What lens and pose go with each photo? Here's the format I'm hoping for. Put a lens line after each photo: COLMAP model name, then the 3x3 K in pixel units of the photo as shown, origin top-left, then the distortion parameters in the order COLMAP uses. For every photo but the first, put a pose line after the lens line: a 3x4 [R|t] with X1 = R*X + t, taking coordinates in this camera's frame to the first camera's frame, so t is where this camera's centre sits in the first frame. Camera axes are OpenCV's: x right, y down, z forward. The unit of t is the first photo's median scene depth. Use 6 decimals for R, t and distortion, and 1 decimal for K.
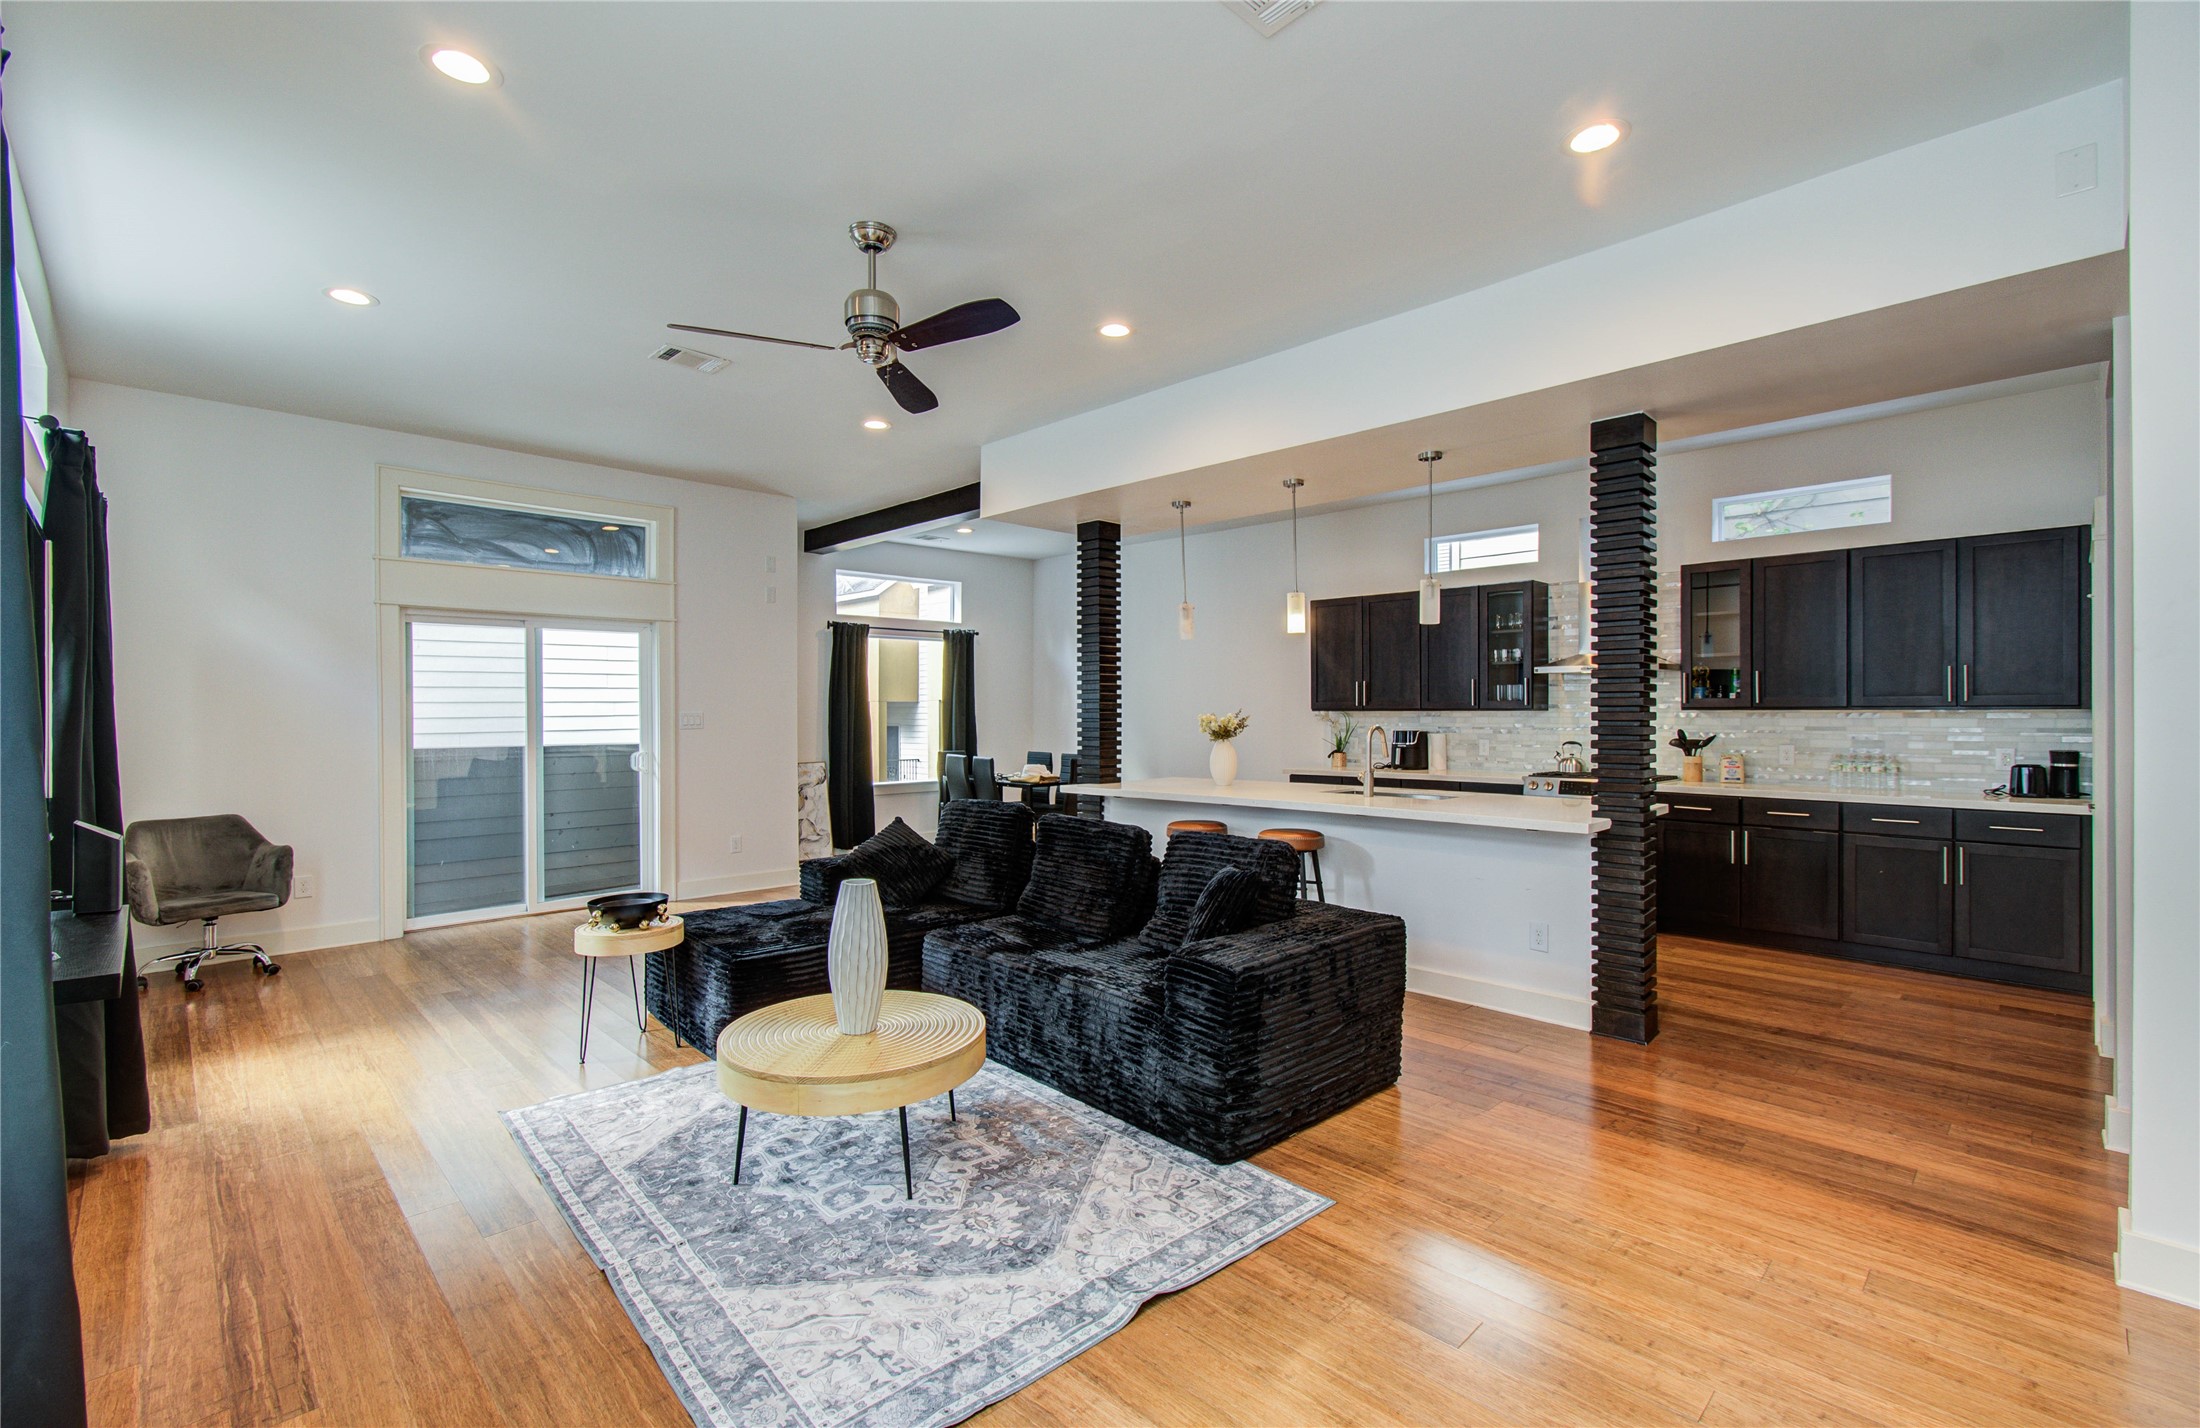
lens RADIAL K [[950.9, 0, 1102.6], [0, 950.9, 718.0], [0, 0, 1]] dist [0.000604, -0.000399]
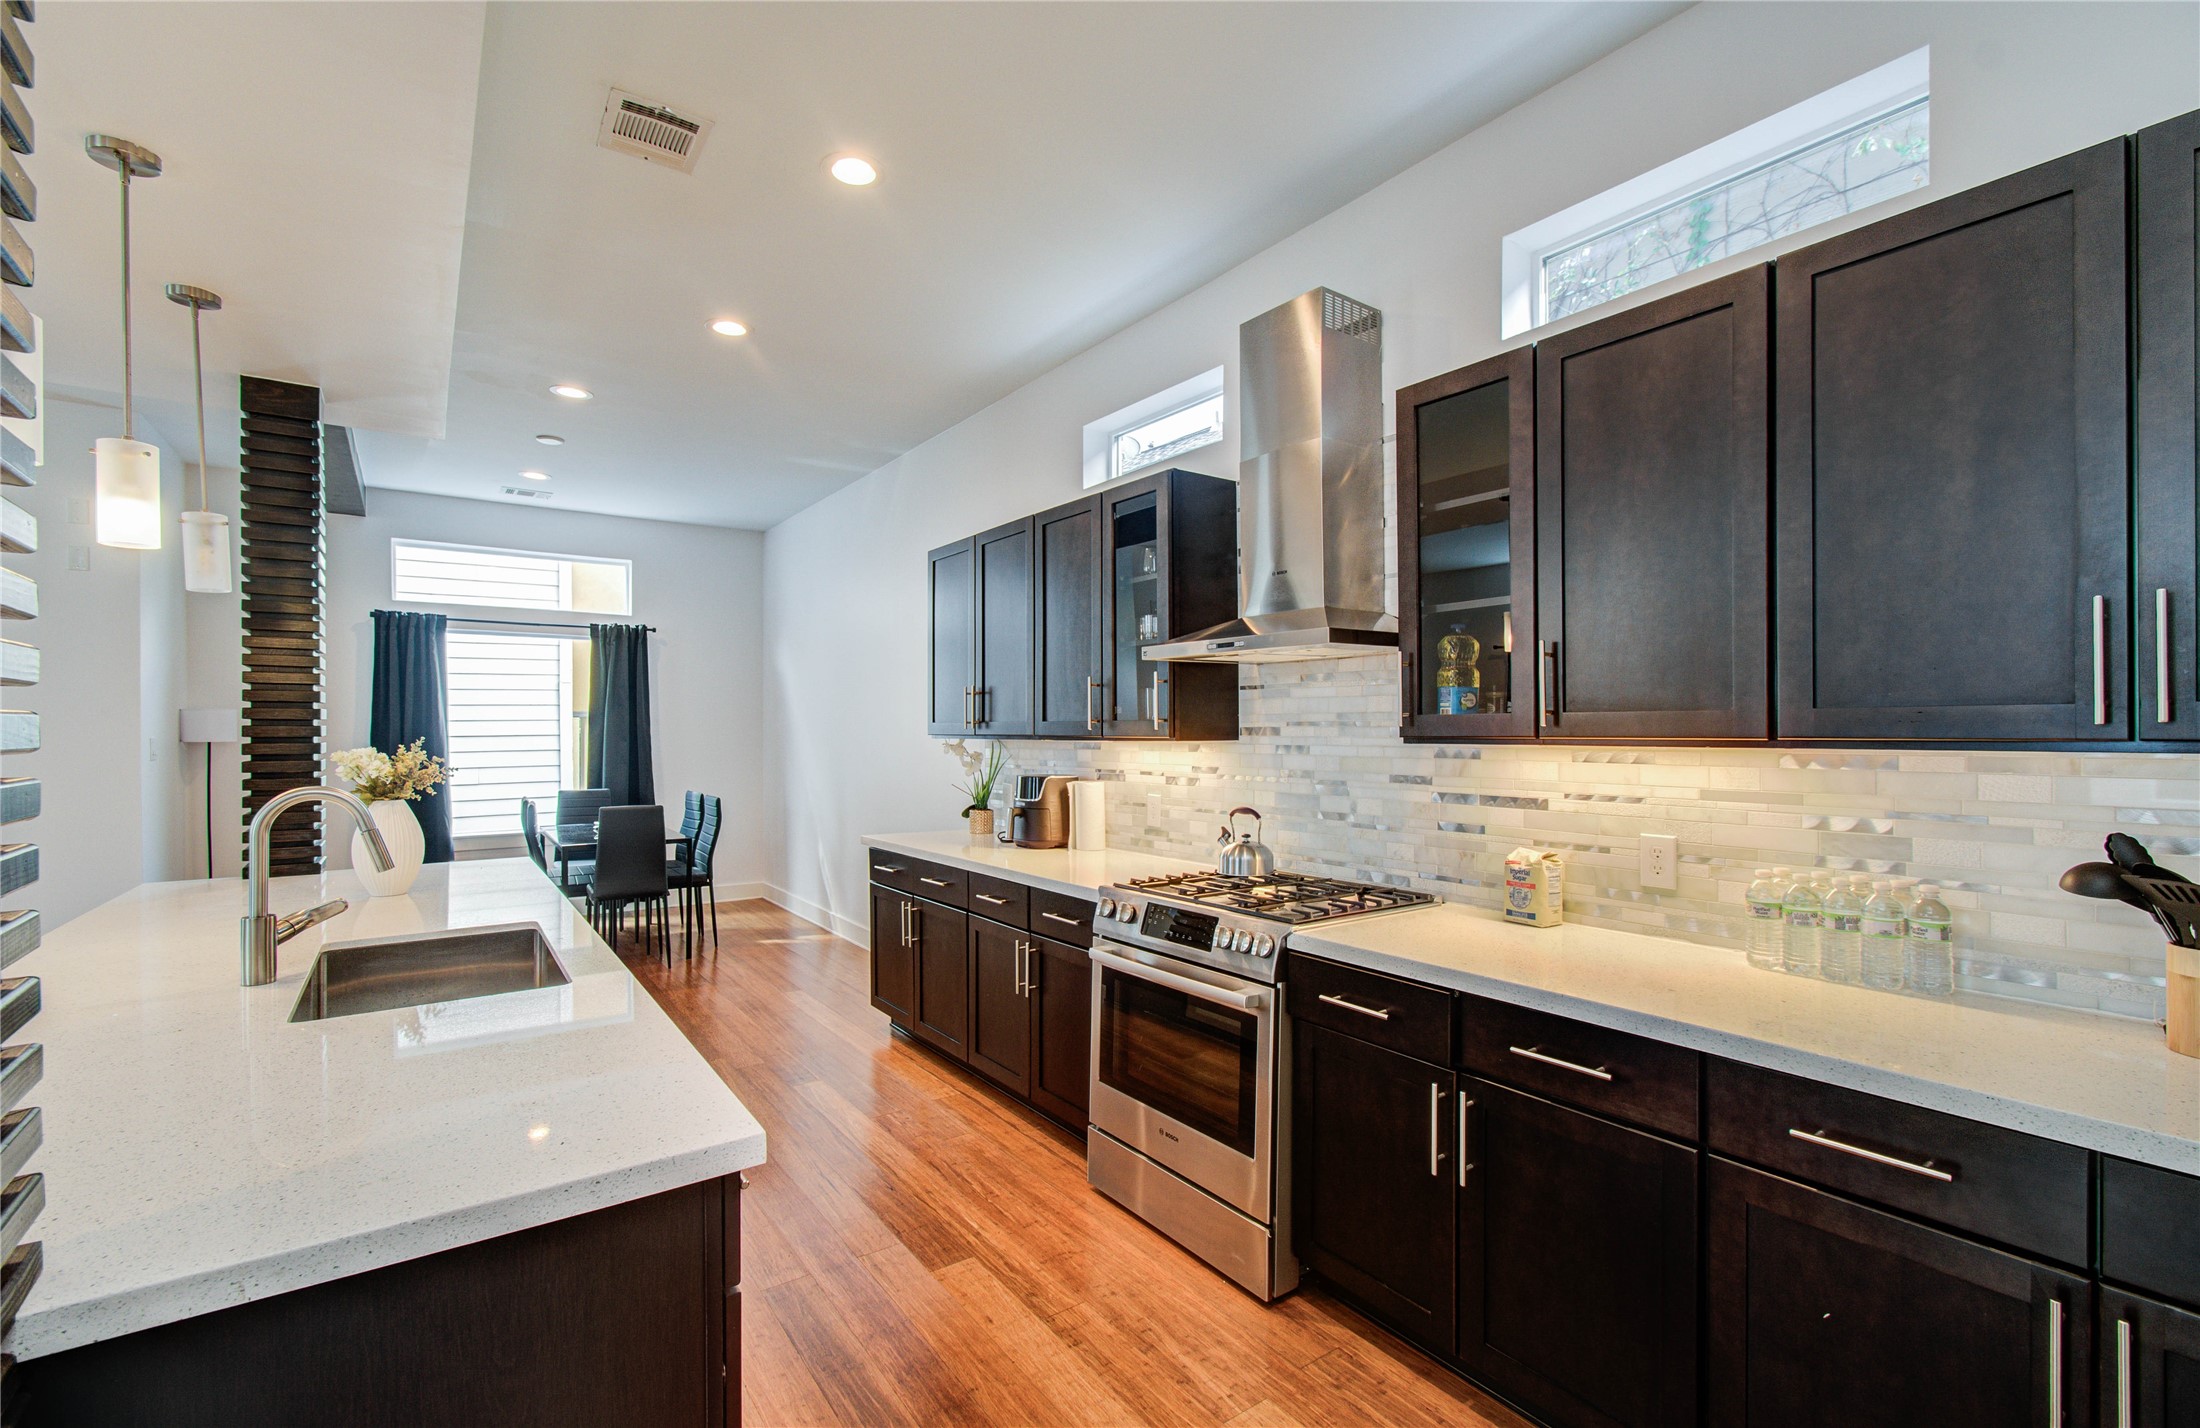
lens RADIAL K [[950.9, 0, 1100.1], [0, 950.9, 722.2], [0, 0, 1]] dist [0.000604, -0.000399]
pose [[0.985243, -0.000739, -0.171162, 0.374771], [-0.002139, 0.999859, -0.016627, -0.006898], [0.171151, 0.016748, 0.985103, 0.390590]]
